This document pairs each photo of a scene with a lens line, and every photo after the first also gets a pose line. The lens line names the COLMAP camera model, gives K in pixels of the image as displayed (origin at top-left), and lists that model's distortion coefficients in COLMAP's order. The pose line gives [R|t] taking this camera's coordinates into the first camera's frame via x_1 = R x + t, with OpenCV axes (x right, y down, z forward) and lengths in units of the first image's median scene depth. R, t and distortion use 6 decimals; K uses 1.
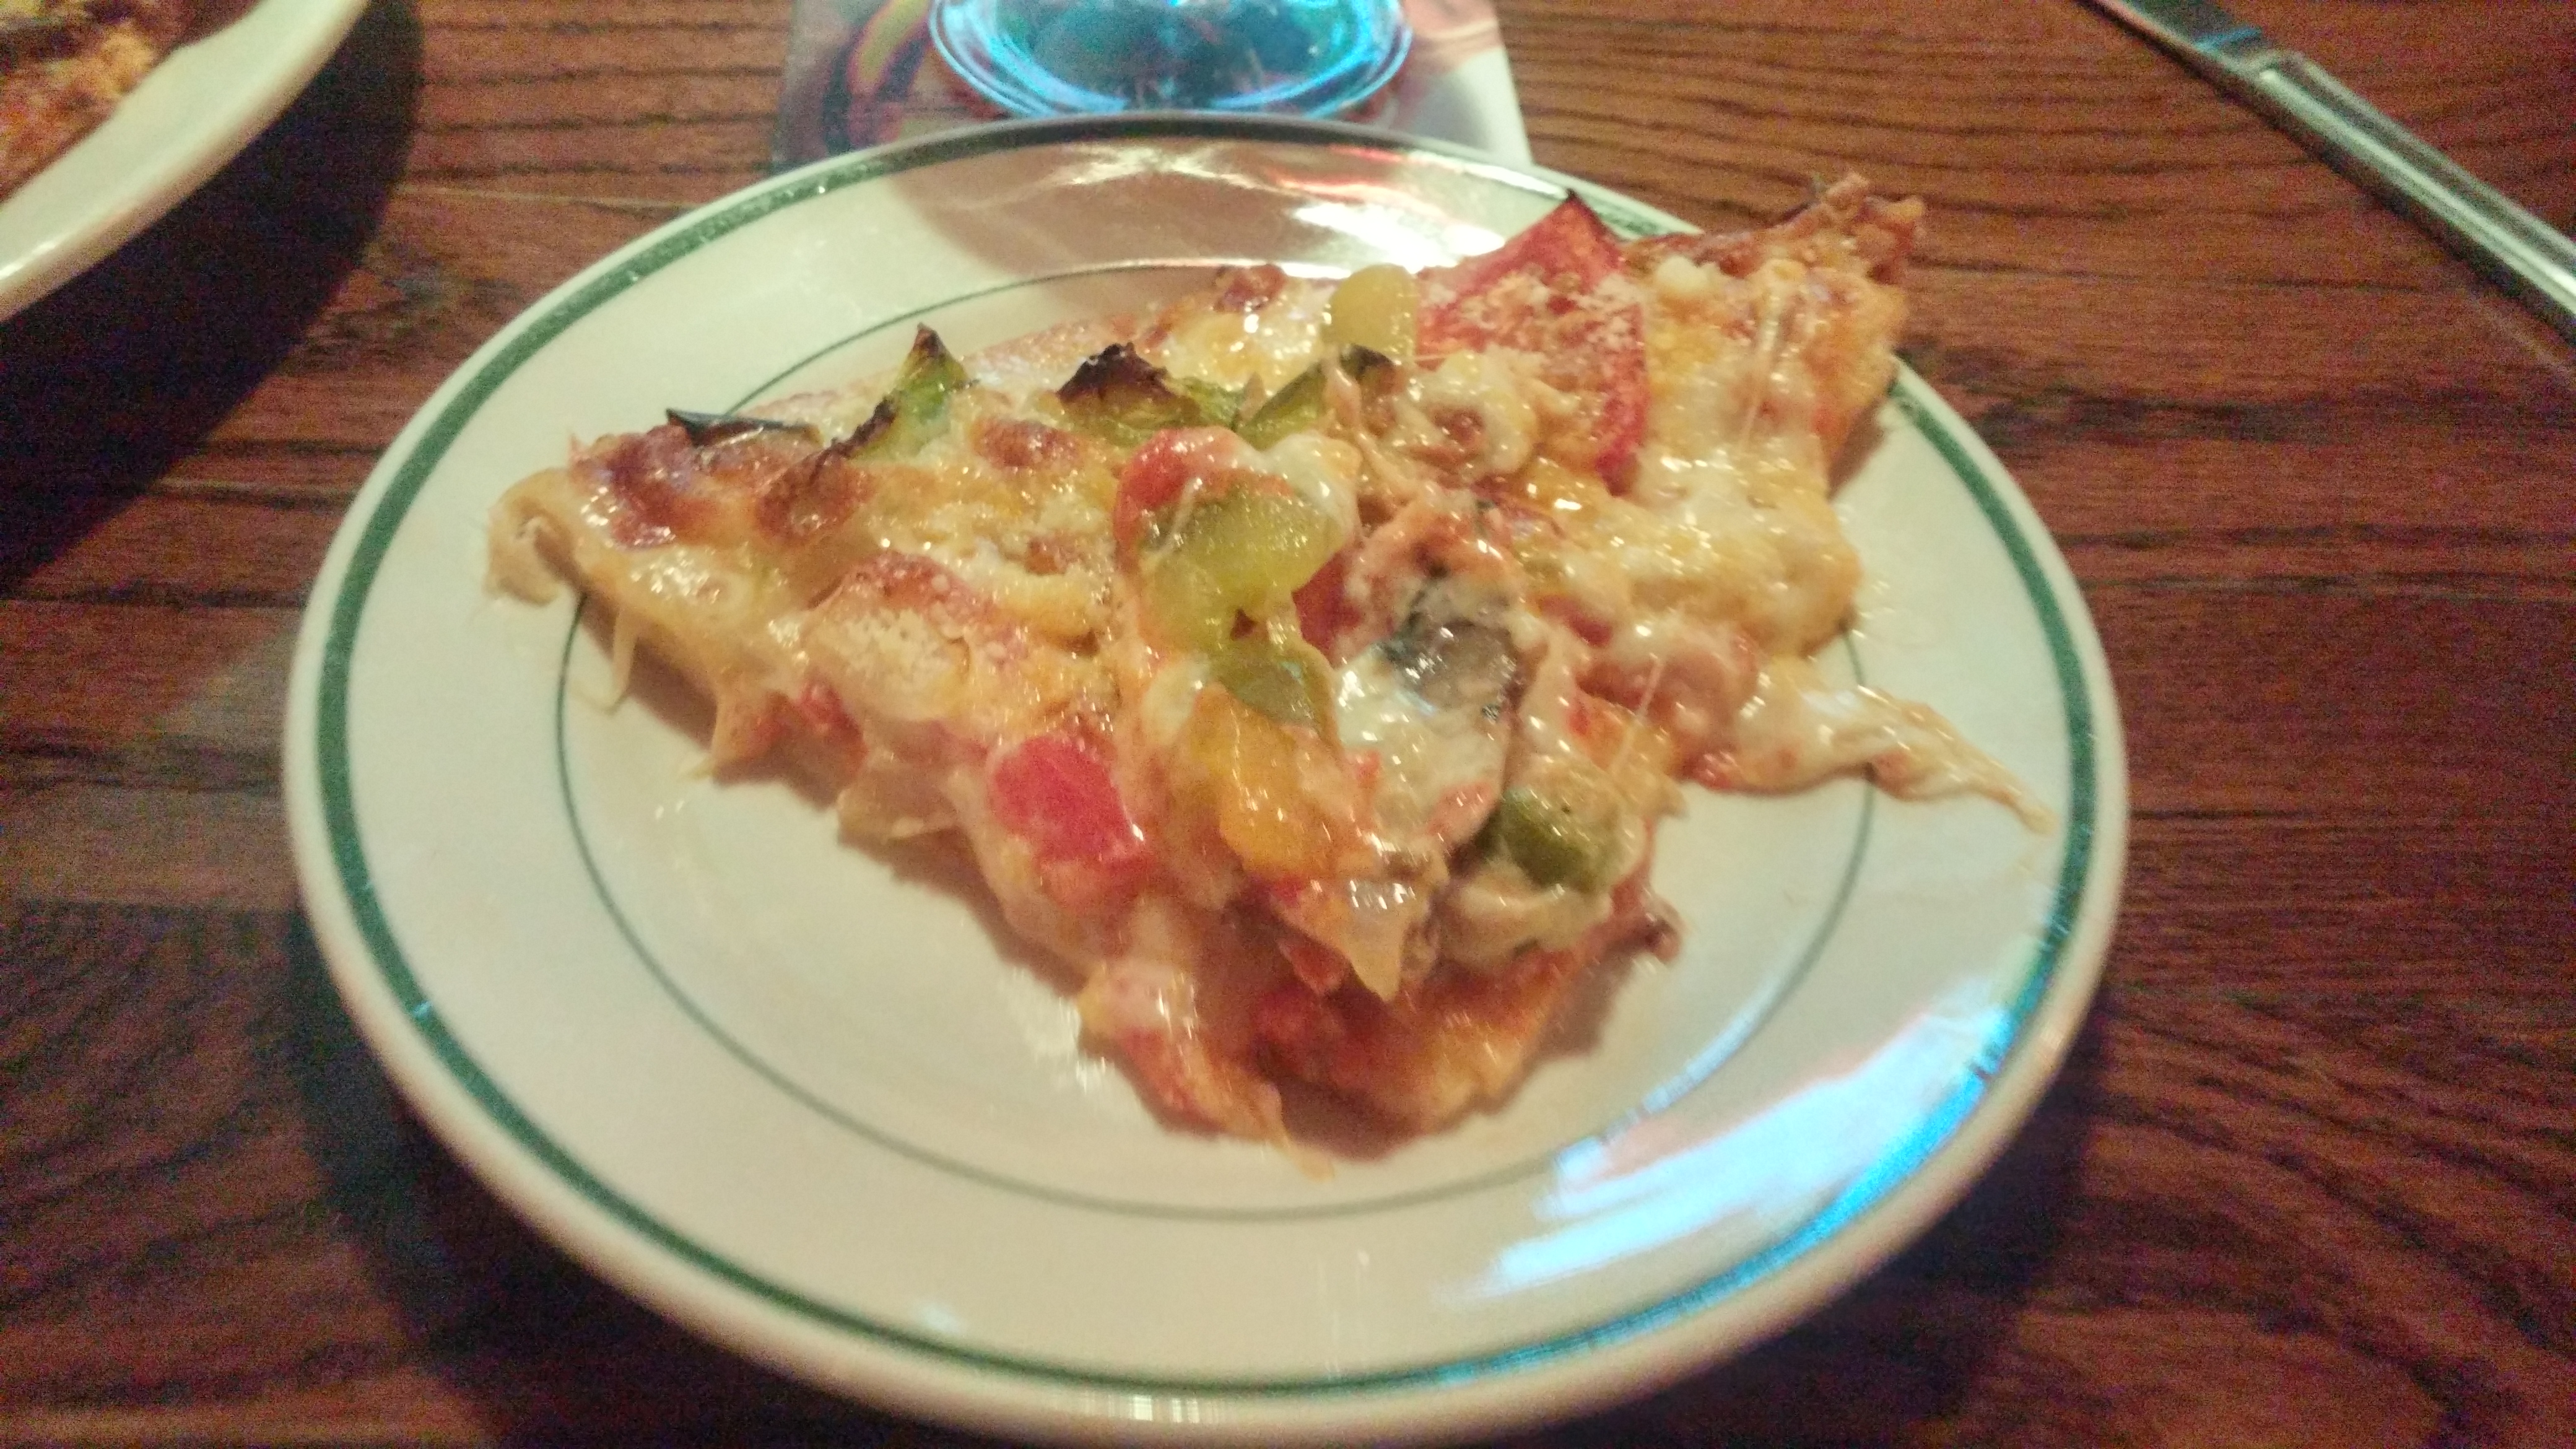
lens RADIAL K [[2350.3, 0, 1288.0], [0, 2350.3, 724.5], [0, 0, 1]] dist [0.129931, -0.362108]
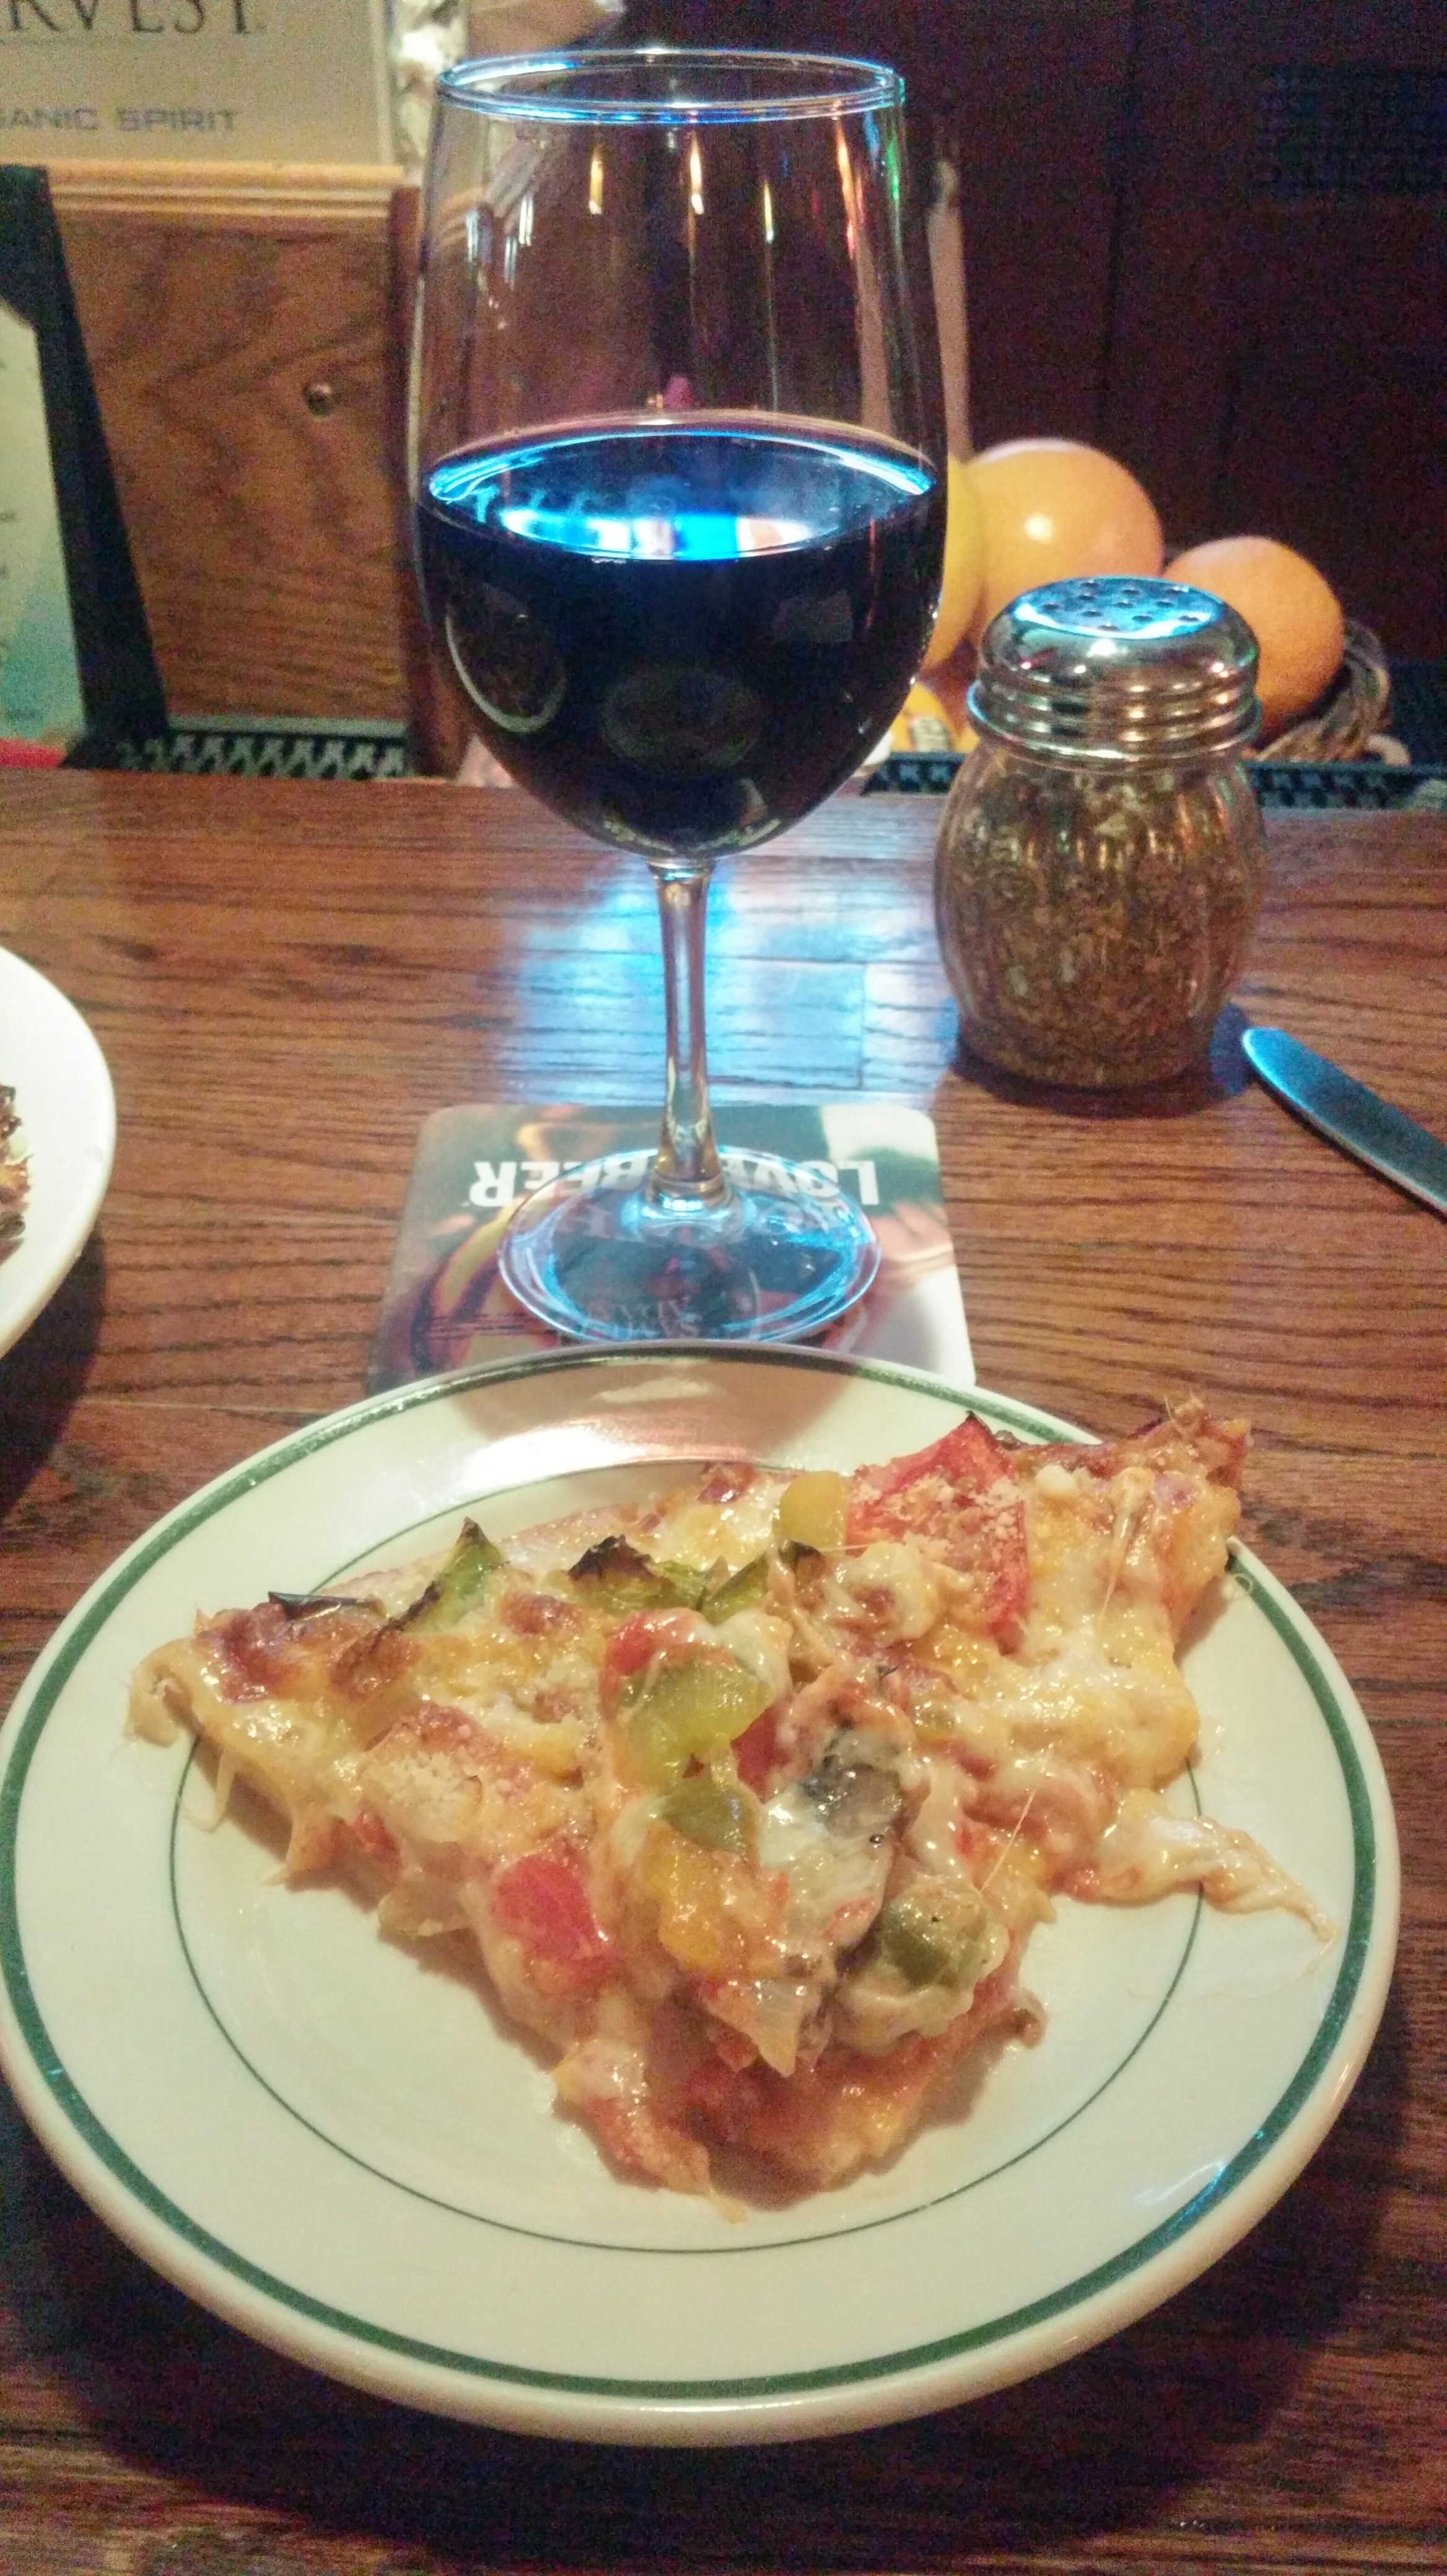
lens RADIAL K [[2210.7, 0, 723.5], [0, 2210.7, 1288.0], [0, 0, 1]] dist [0.076434, -0.120970]
pose [[0.997921, -0.008160, -0.063934, 0.069703], [-0.006363, 0.974634, -0.223712, -0.023088], [0.064138, 0.223654, 0.972556, -0.220228]]
